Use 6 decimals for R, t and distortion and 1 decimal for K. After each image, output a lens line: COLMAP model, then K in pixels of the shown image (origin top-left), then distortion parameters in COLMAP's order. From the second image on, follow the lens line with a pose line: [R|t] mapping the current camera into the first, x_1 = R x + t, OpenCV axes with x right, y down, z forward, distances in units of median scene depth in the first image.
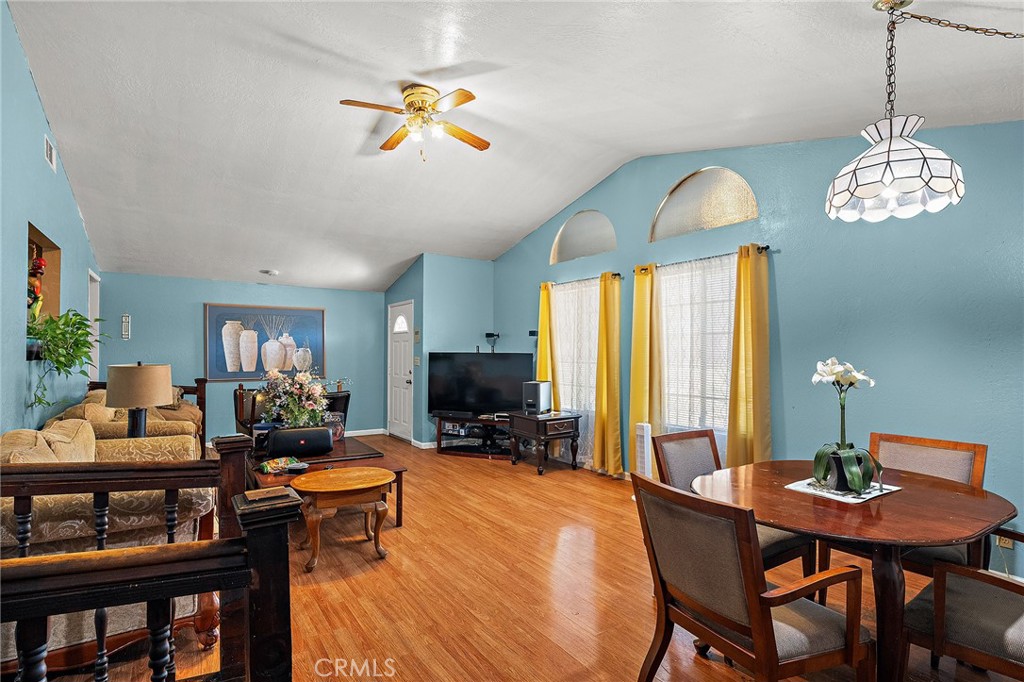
lens RADIAL K [[506.3, 0, 510.5], [0, 506.3, 346.0], [0, 0, 1]] dist [0.000048, -0.000133]
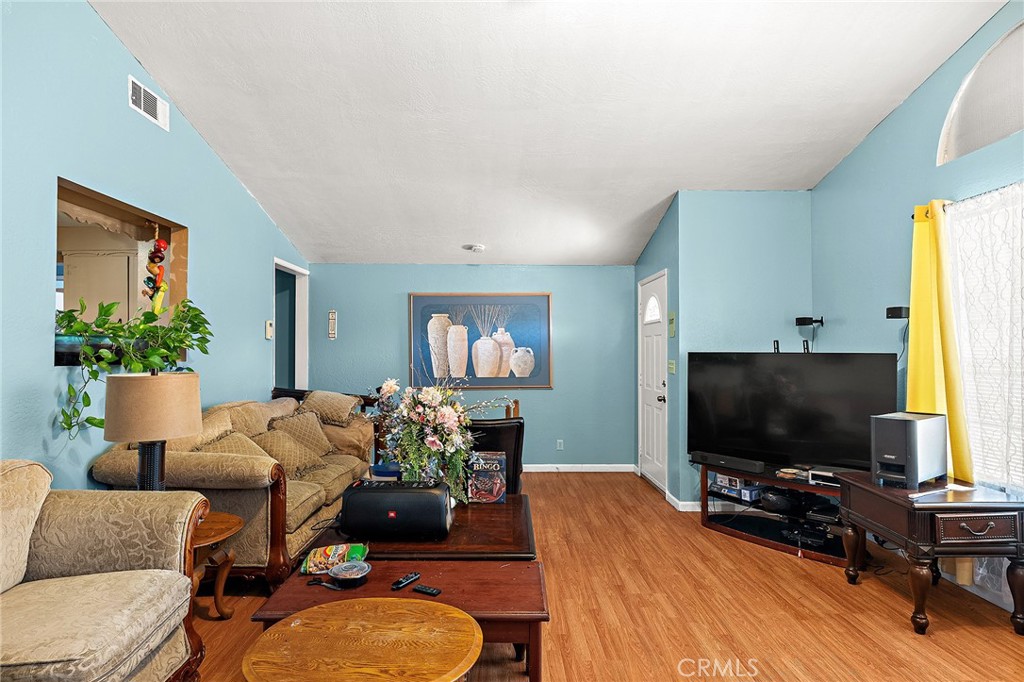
lens RADIAL K [[557.9, 0, 512.0], [0, 557.9, 341.0], [0, 0, 1]] dist [-0.000161, -0.000518]
pose [[0.843118, -0.014630, -0.537530, 0.023668], [0.010291, 0.999886, -0.011073, 0.005026], [0.537631, 0.003804, 0.843172, 0.392569]]
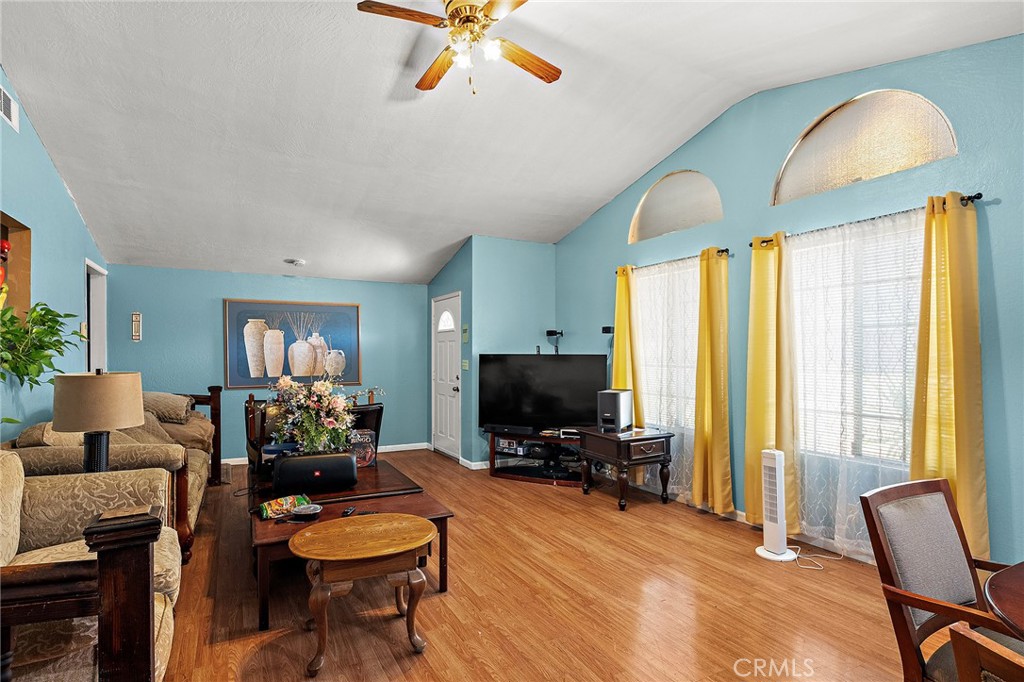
lens RADIAL K [[524.8, 0, 513.0], [0, 524.8, 350.3], [0, 0, 1]] dist [-0.001682, 0.000058]
pose [[0.995869, -0.005306, -0.090644, -0.033206], [0.005899, 0.999963, 0.006271, 0.001438], [0.090608, -0.006779, 0.995864, 0.174387]]
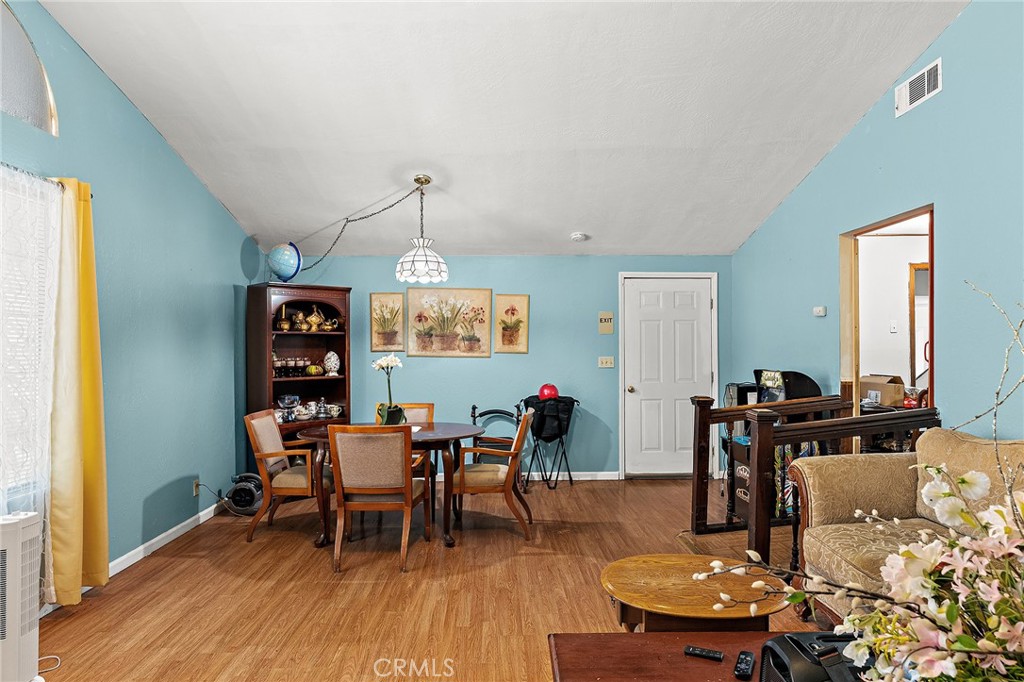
lens RADIAL K [[591.6, 0, 514.7], [0, 591.6, 348.9], [0, 0, 1]] dist [-0.003321, -0.000267]
pose [[-0.844894, 0.001050, 0.534933, -0.298356], [-0.004303, 0.999952, -0.008758, 0.009080], [-0.534917, -0.009702, -0.844849, 0.969035]]
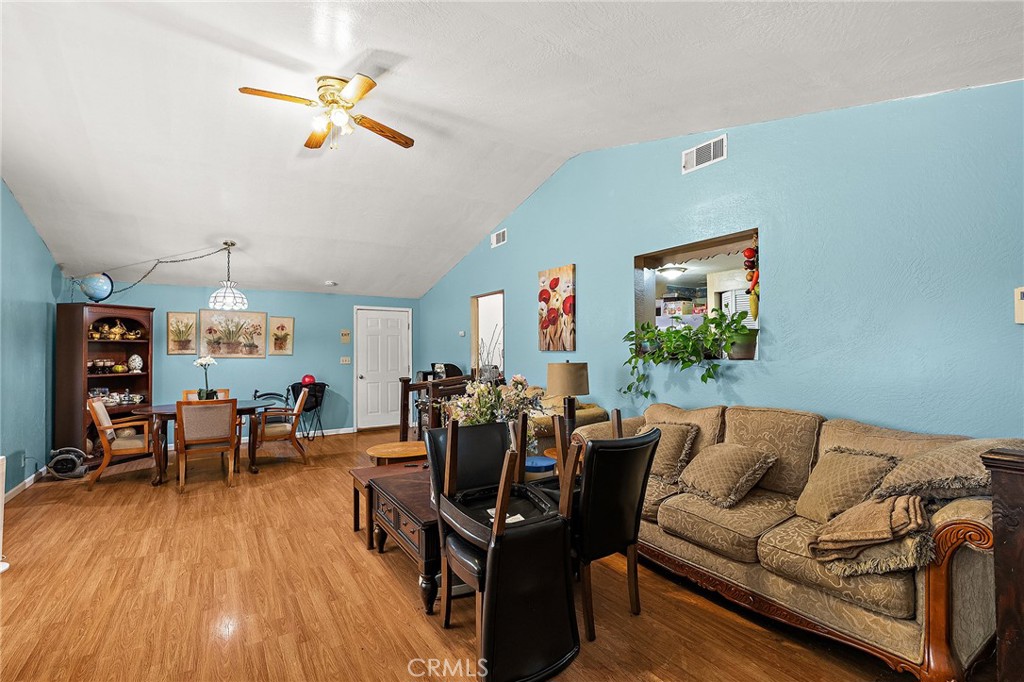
lens RADIAL K [[457.6, 0, 512.0], [0, 457.6, 341.0], [0, 0, 1]] dist [0.001328, 0.000289]
pose [[-0.999942, 0.002013, 0.010609, -0.367240], [0.001661, 0.999449, -0.033151, 0.010950], [-0.010670, -0.033132, -0.999394, 1.309704]]
